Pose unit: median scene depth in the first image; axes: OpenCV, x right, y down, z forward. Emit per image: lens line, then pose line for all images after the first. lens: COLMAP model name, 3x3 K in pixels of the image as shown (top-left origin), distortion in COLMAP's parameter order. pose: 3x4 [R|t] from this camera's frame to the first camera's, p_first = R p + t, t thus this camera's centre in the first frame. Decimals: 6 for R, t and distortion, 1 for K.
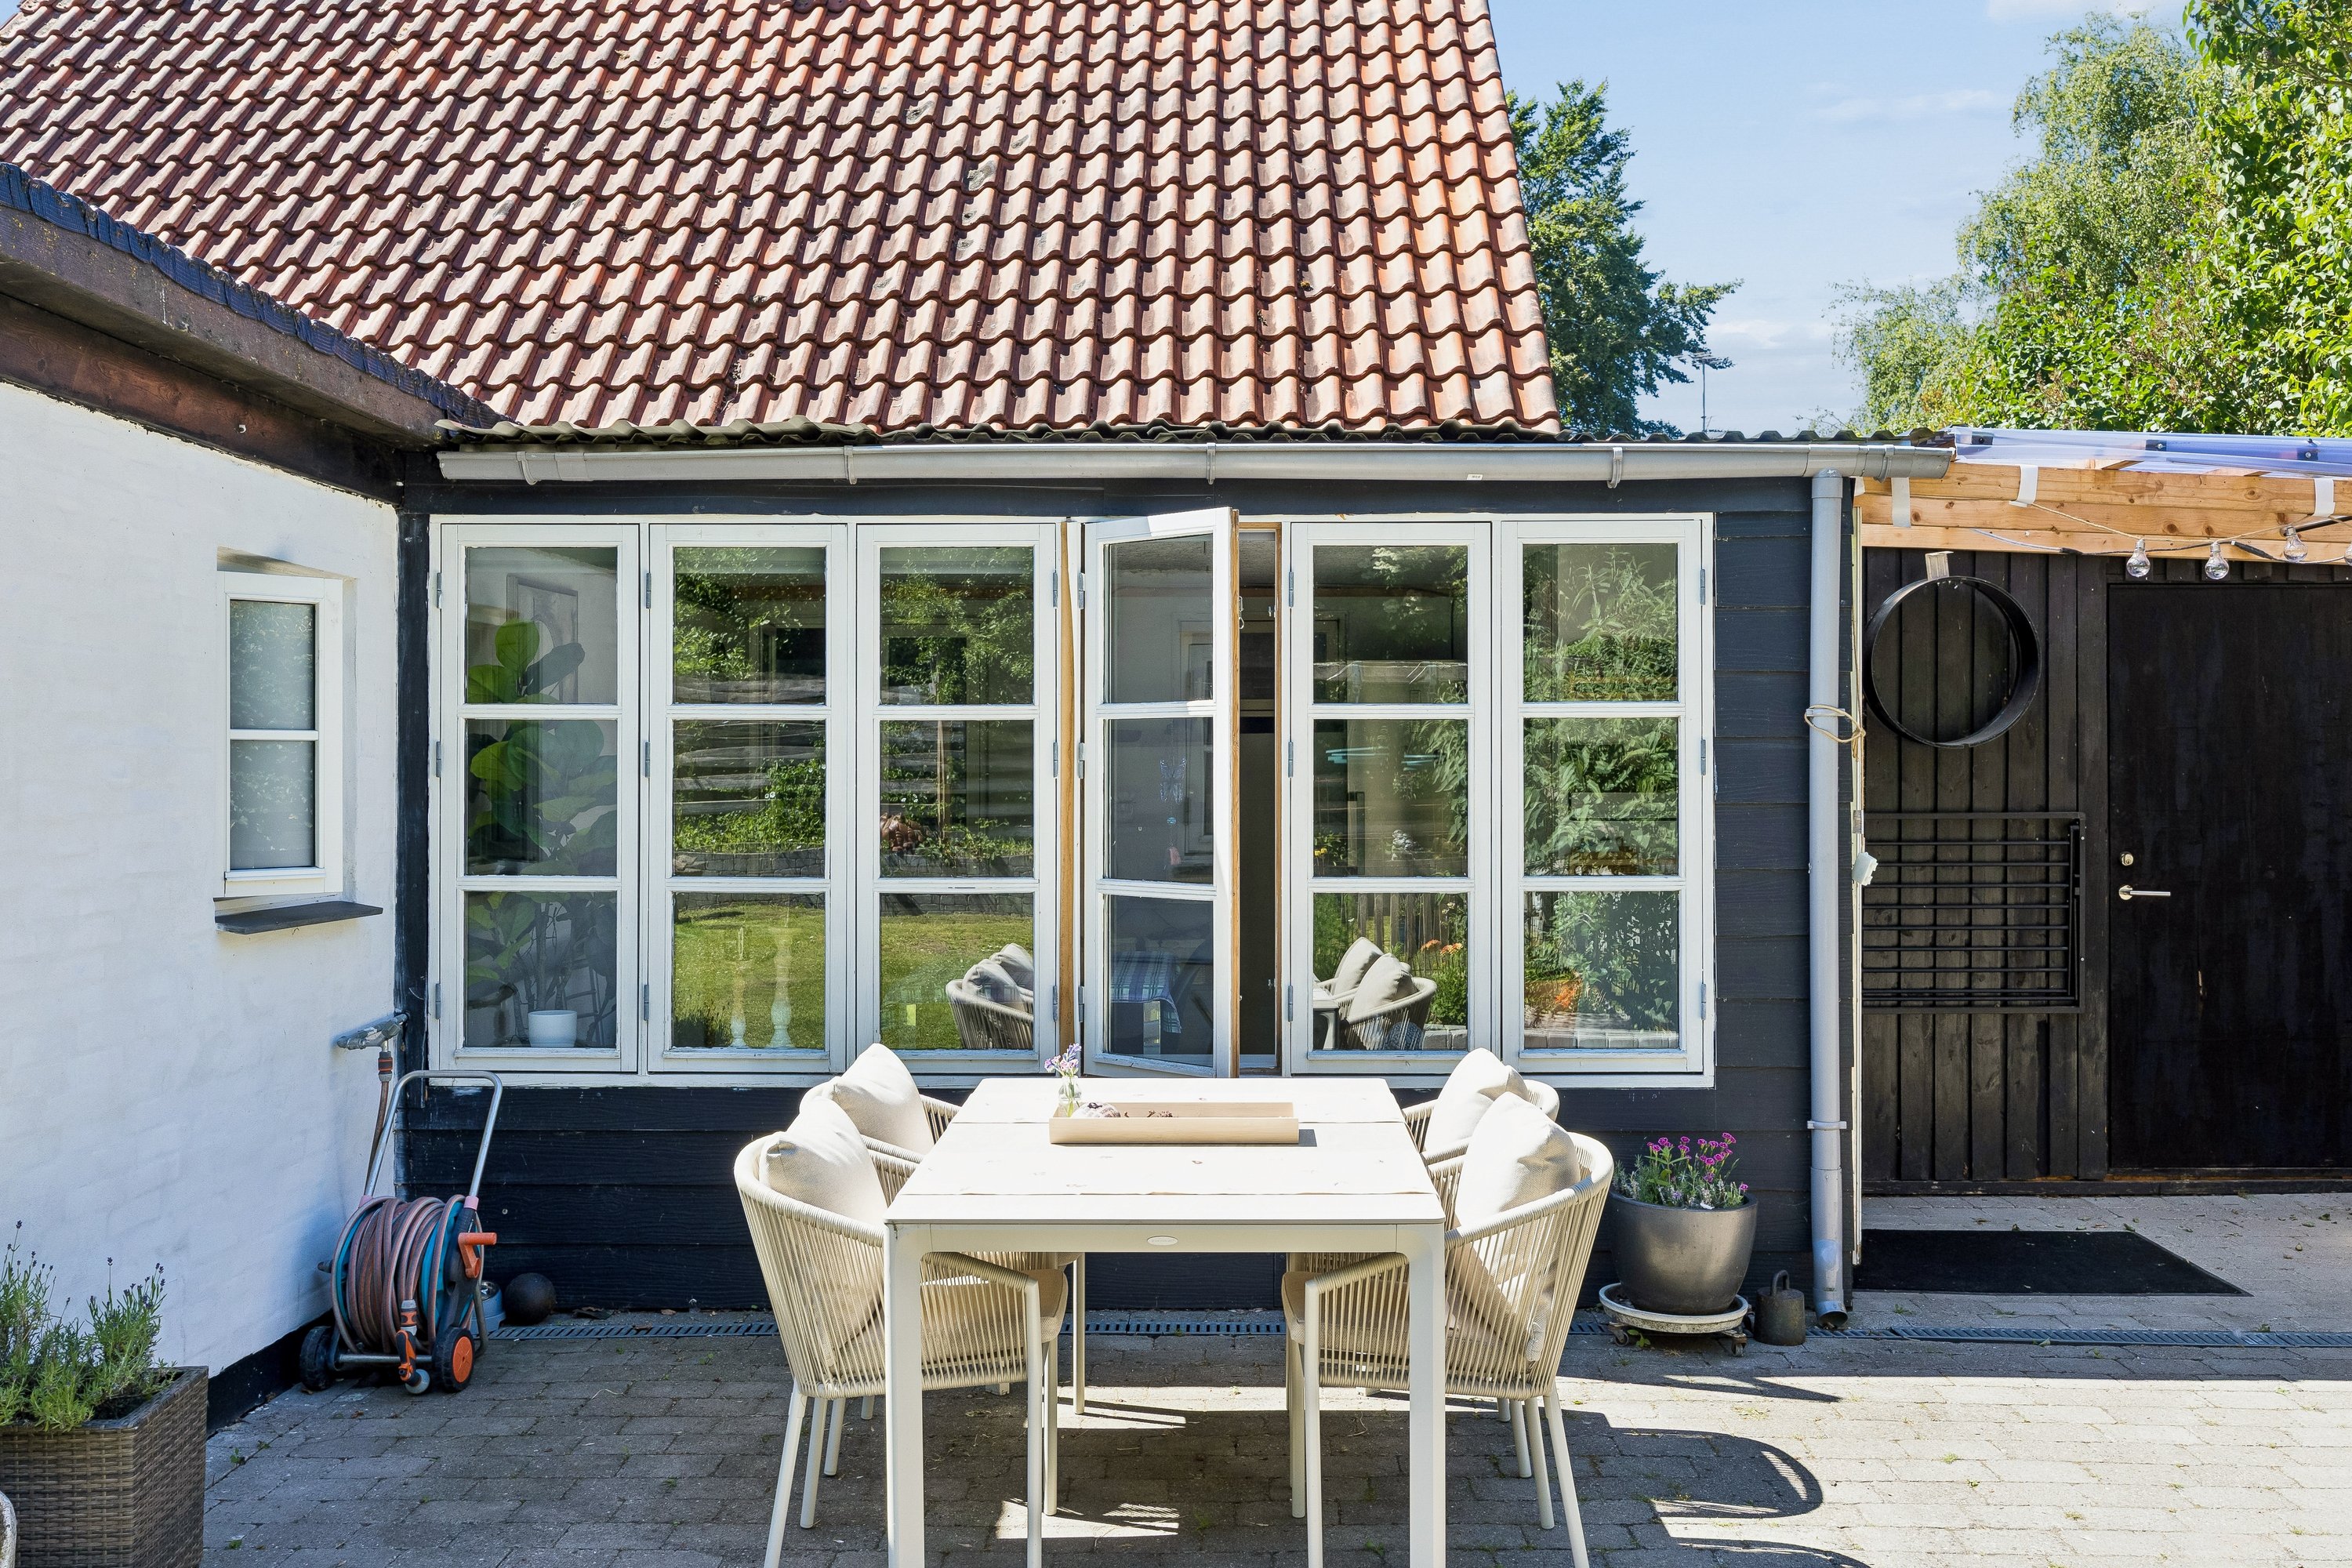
lens RADIAL K [[2129.7, 0, 1179.9], [0, 2129.7, 779.0], [0, 0, 1]] dist [-0.002604, 0.000000]
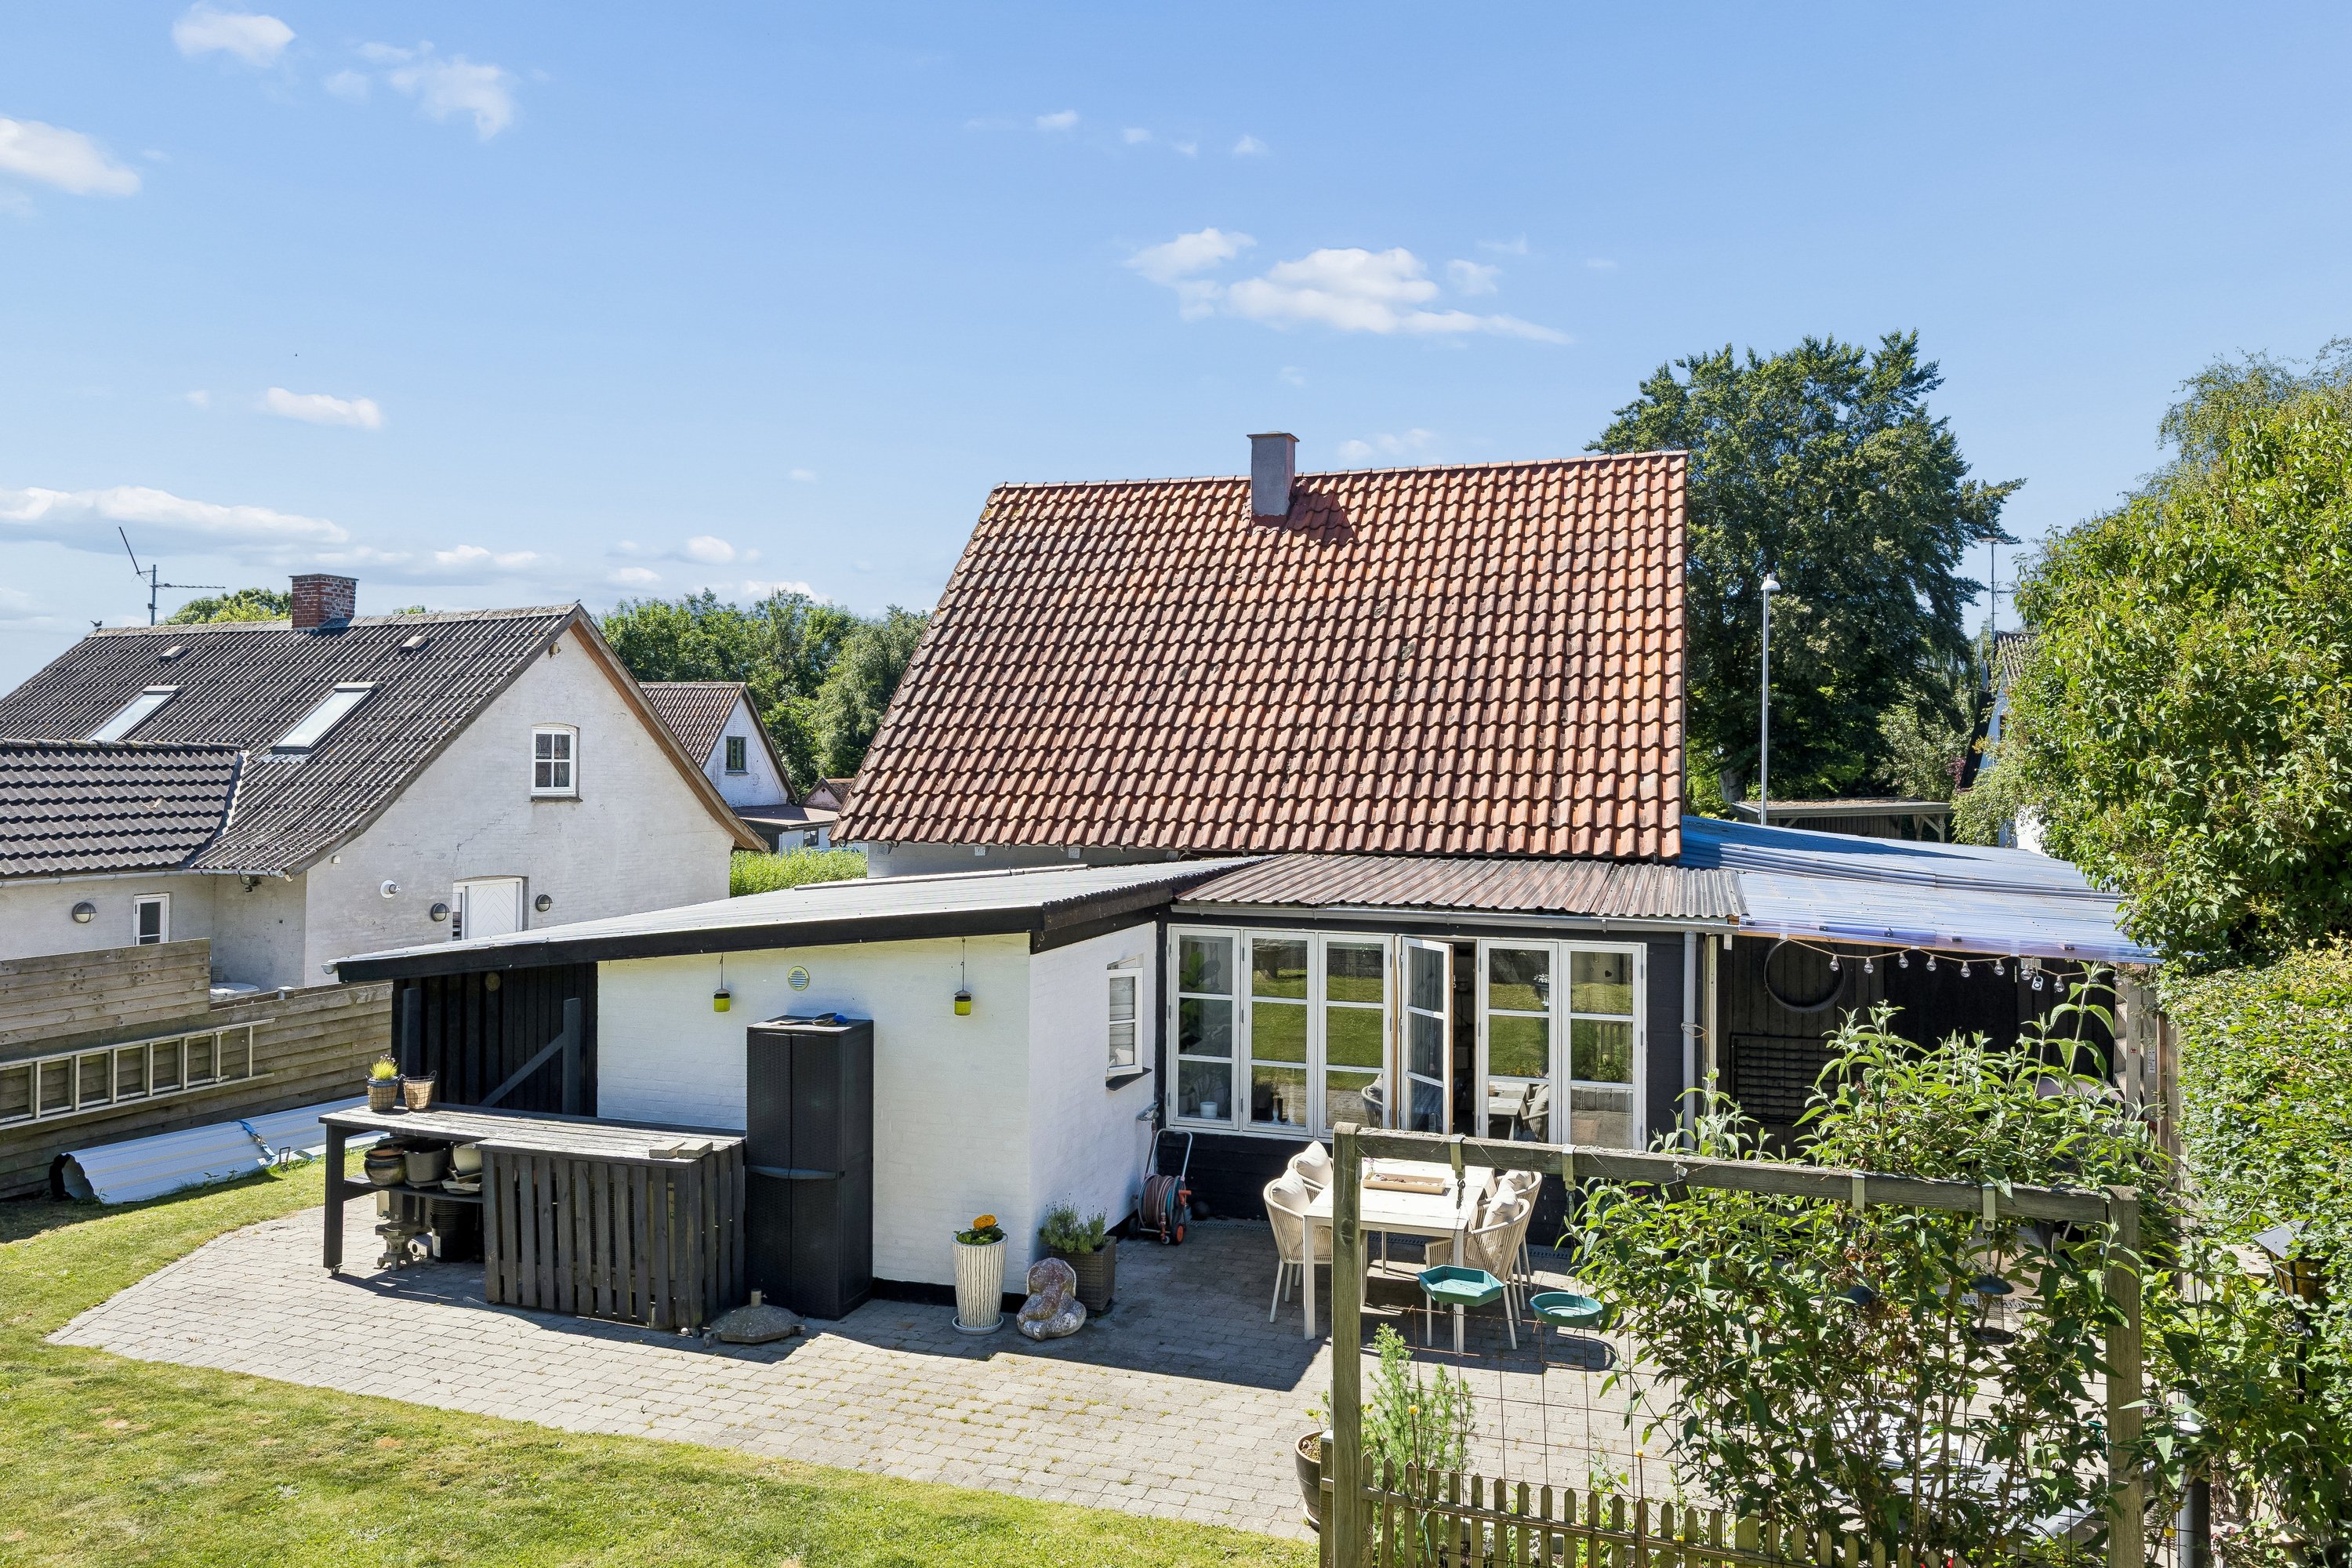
lens RADIAL K [[1589.2, 0, 1186.7], [0, 1589.2, 761.9], [0, 0, 1]] dist [0.005652, -0.002121]
pose [[0.957903, 0.004892, -0.287049, 0.260832], [-0.004522, 0.999988, 0.001950, -0.333397], [0.287055, -0.000570, 0.957914, -0.959308]]
